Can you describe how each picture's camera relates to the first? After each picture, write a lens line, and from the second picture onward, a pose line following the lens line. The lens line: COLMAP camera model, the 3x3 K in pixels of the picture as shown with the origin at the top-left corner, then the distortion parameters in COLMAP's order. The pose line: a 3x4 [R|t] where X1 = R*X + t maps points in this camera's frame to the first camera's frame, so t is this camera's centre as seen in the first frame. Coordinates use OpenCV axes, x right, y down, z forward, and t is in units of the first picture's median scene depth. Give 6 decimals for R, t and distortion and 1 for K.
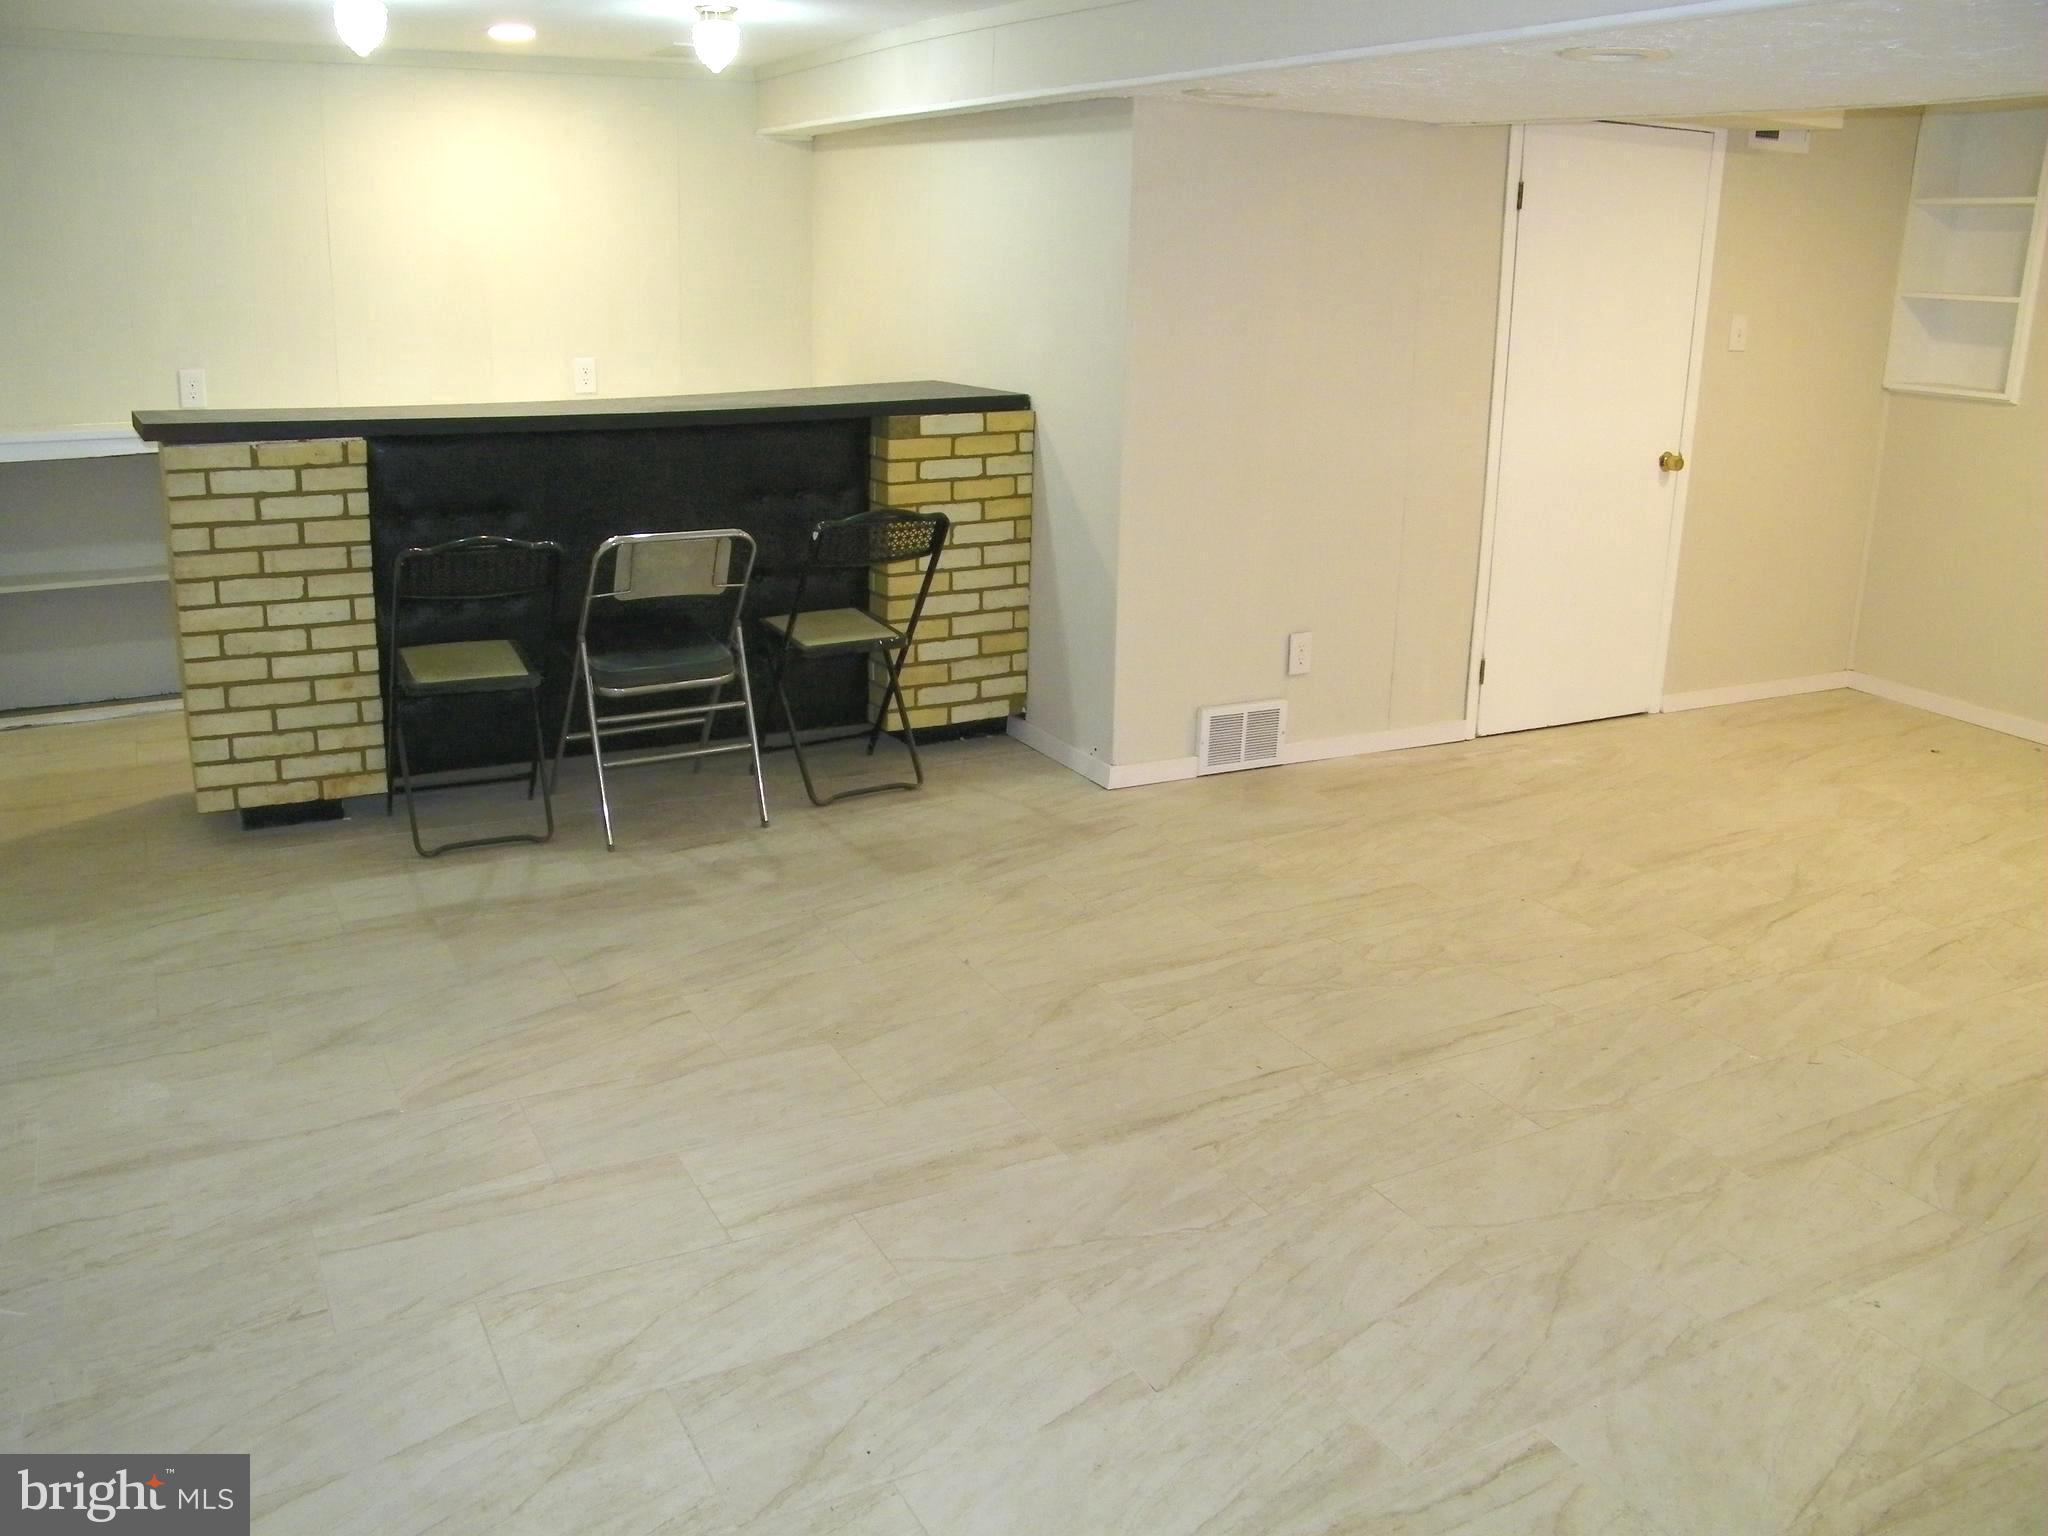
lens RADIAL K [[1731.9, 0, 1032.5], [0, 1731.9, 752.5], [0, 0, 1]] dist [-0.167047, 0.132097]
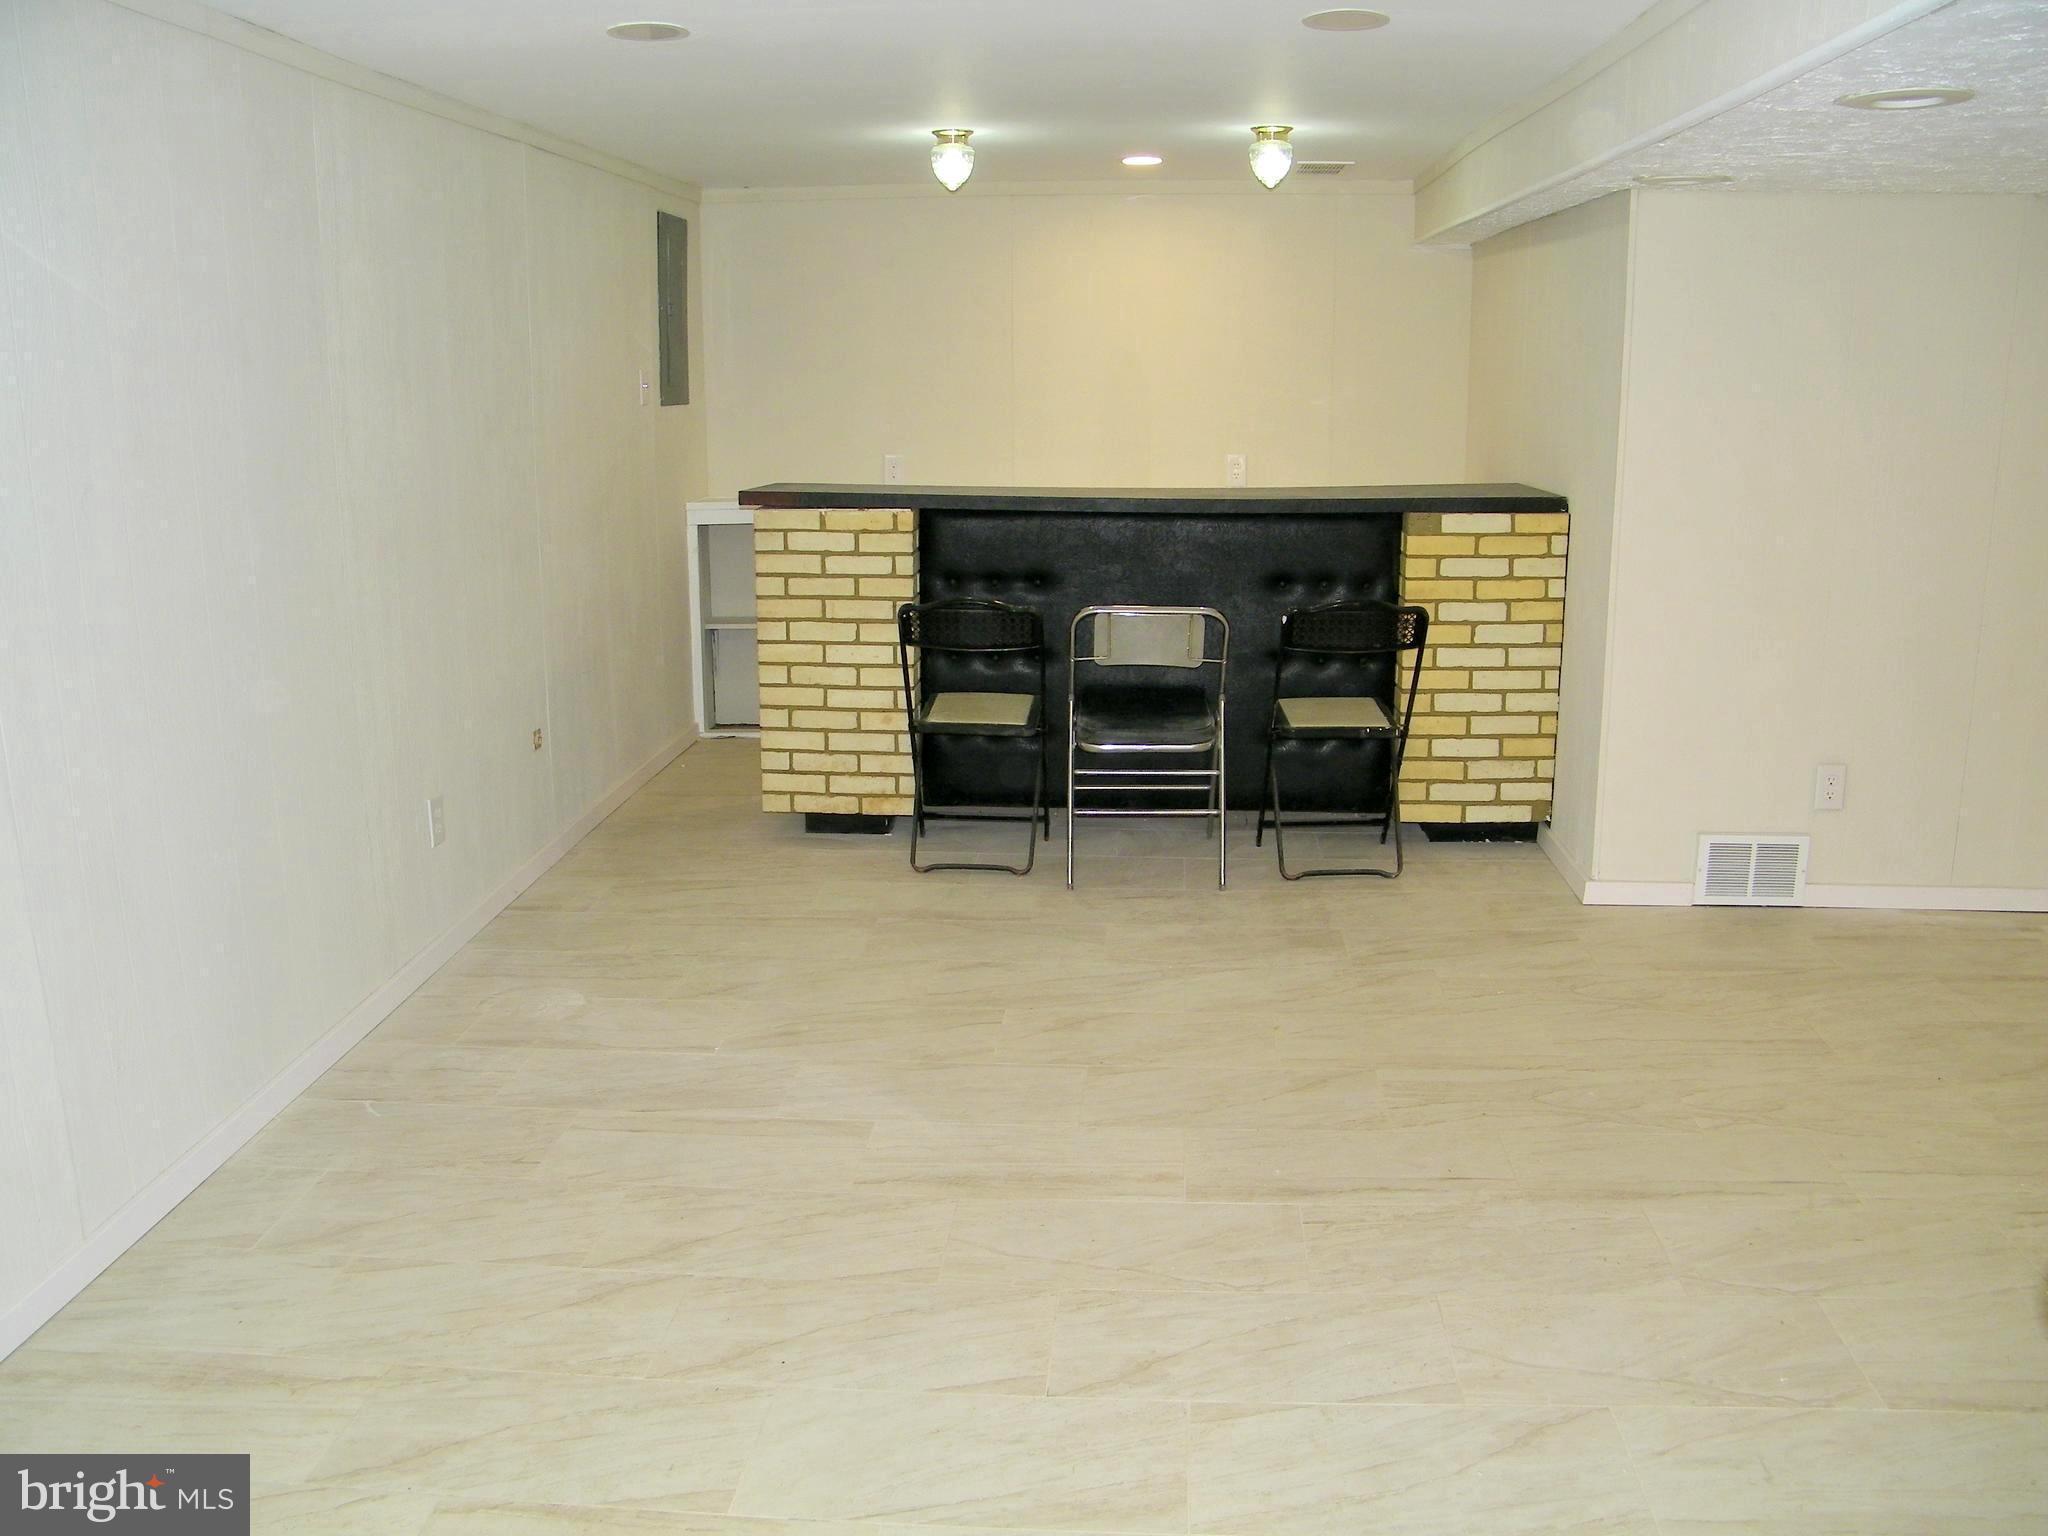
lens RADIAL K [[1731.9, 0, 1032.0], [0, 1731.9, 768.5], [0, 0, 1]] dist [-0.167047, 0.132097]
pose [[0.848097, 0.099011, -0.520509, 0.291354], [-0.128296, 0.991525, -0.020433, 0.005620], [0.514074, 0.084108, 0.853612, 0.028071]]
